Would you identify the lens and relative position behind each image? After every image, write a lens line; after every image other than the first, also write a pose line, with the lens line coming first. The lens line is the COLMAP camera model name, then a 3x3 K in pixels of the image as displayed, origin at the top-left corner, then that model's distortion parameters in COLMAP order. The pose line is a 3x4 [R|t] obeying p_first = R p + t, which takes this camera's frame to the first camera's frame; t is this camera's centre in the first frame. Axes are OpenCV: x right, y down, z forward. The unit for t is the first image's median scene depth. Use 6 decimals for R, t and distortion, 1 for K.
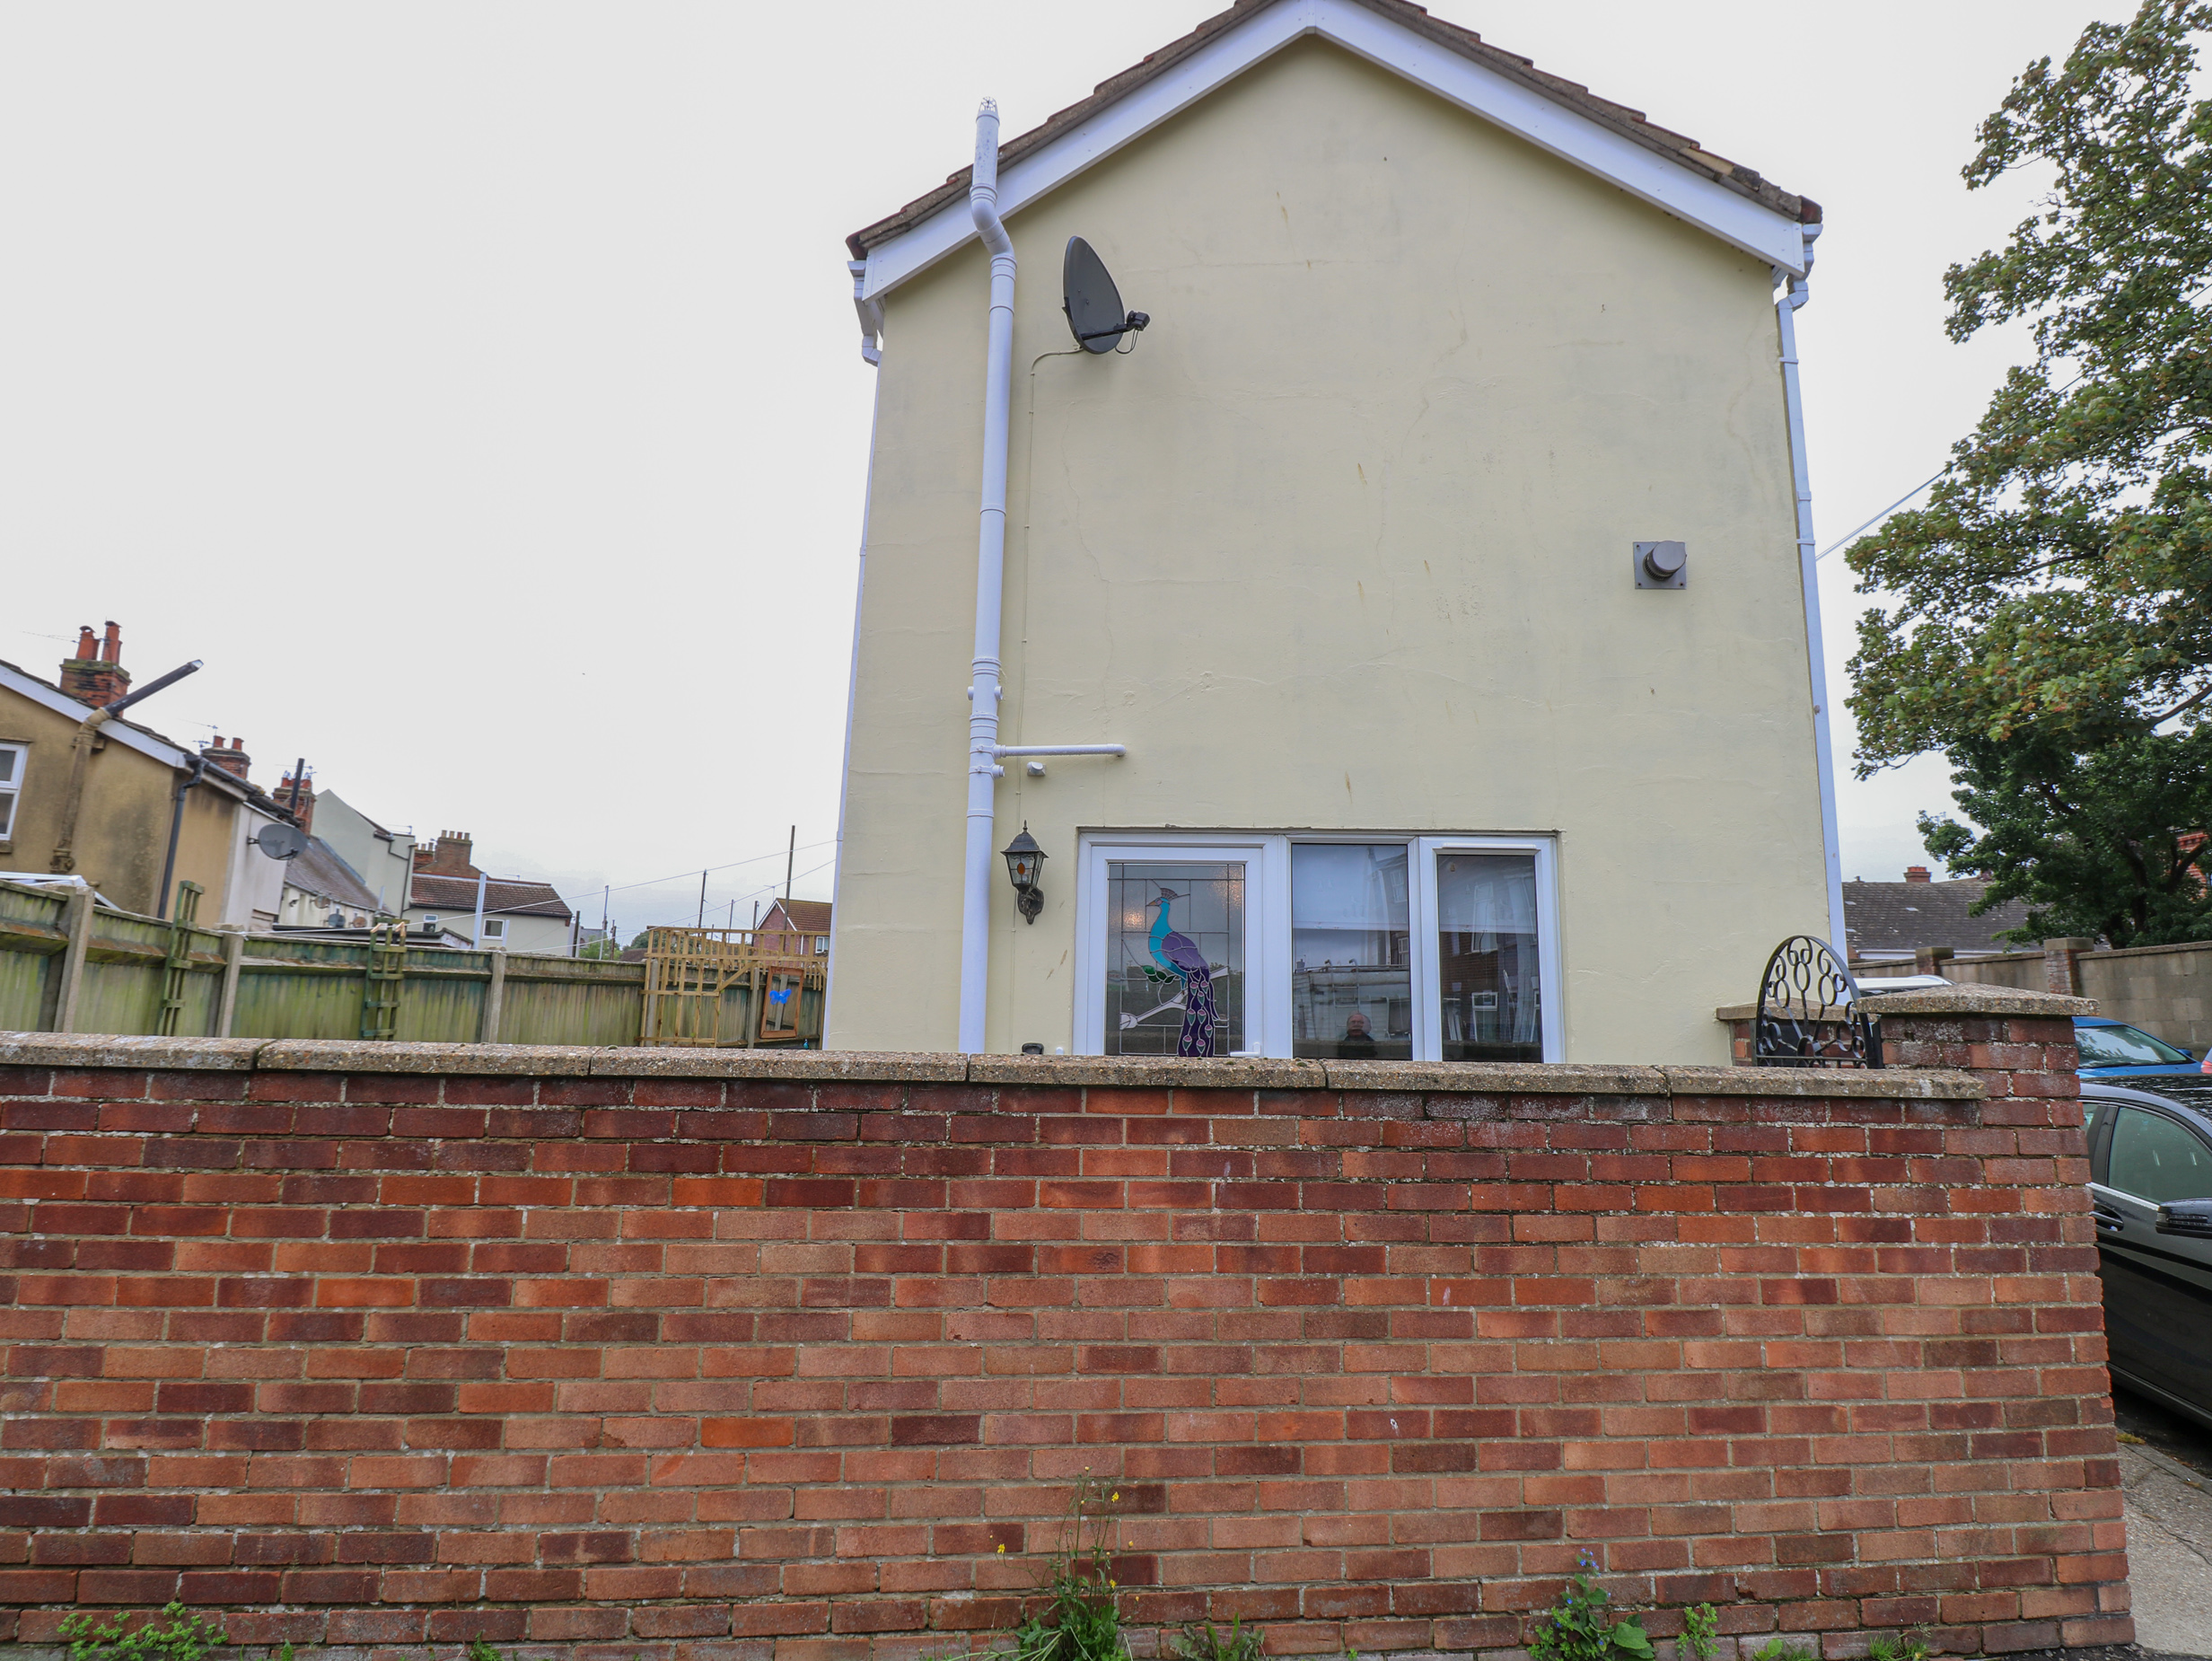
lens RADIAL K [[1149.8, 0, 1099.8], [0, 1149.8, 818.3], [0, 0, 1]] dist [0.001683, -0.013339]
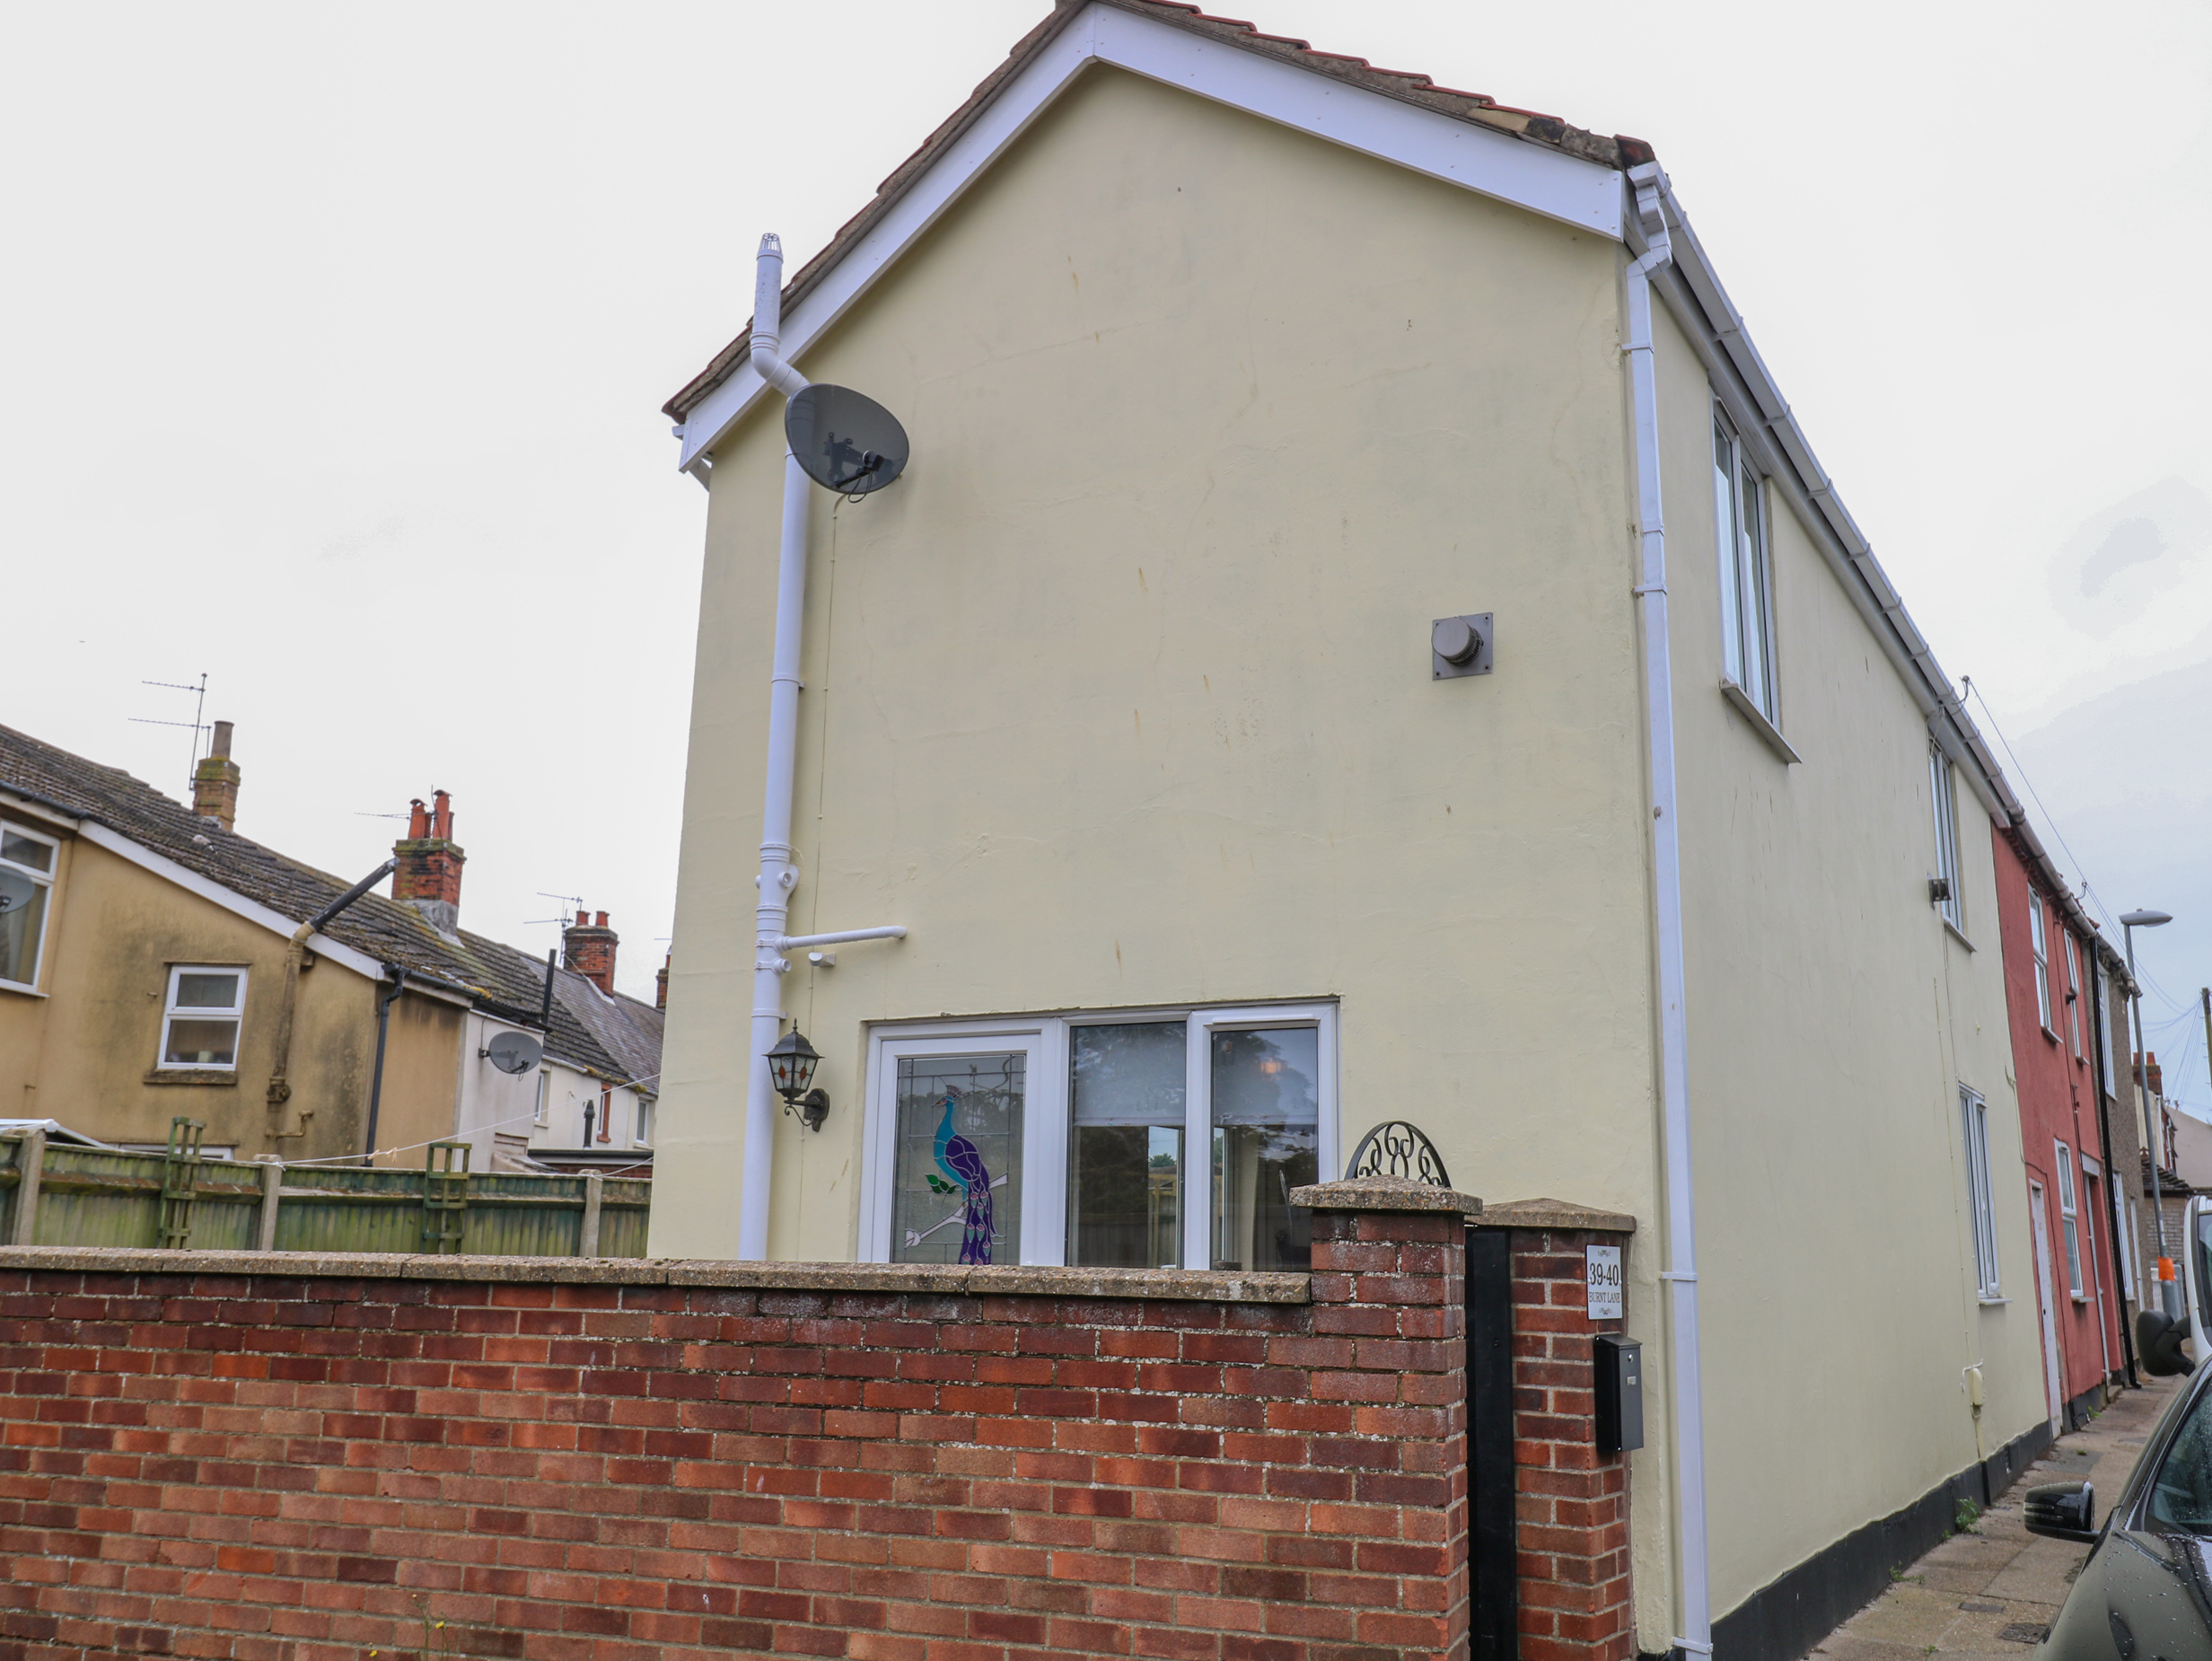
lens RADIAL K [[1911.4, 0, 1108.1], [0, 1911.4, 827.1], [0, 0, 1]] dist [0.017822, -0.006328]
pose [[0.900493, -0.098855, -0.423486, 1.342995], [0.073700, 0.994425, -0.075416, -0.027826], [0.428580, 0.036701, 0.902758, -0.460145]]
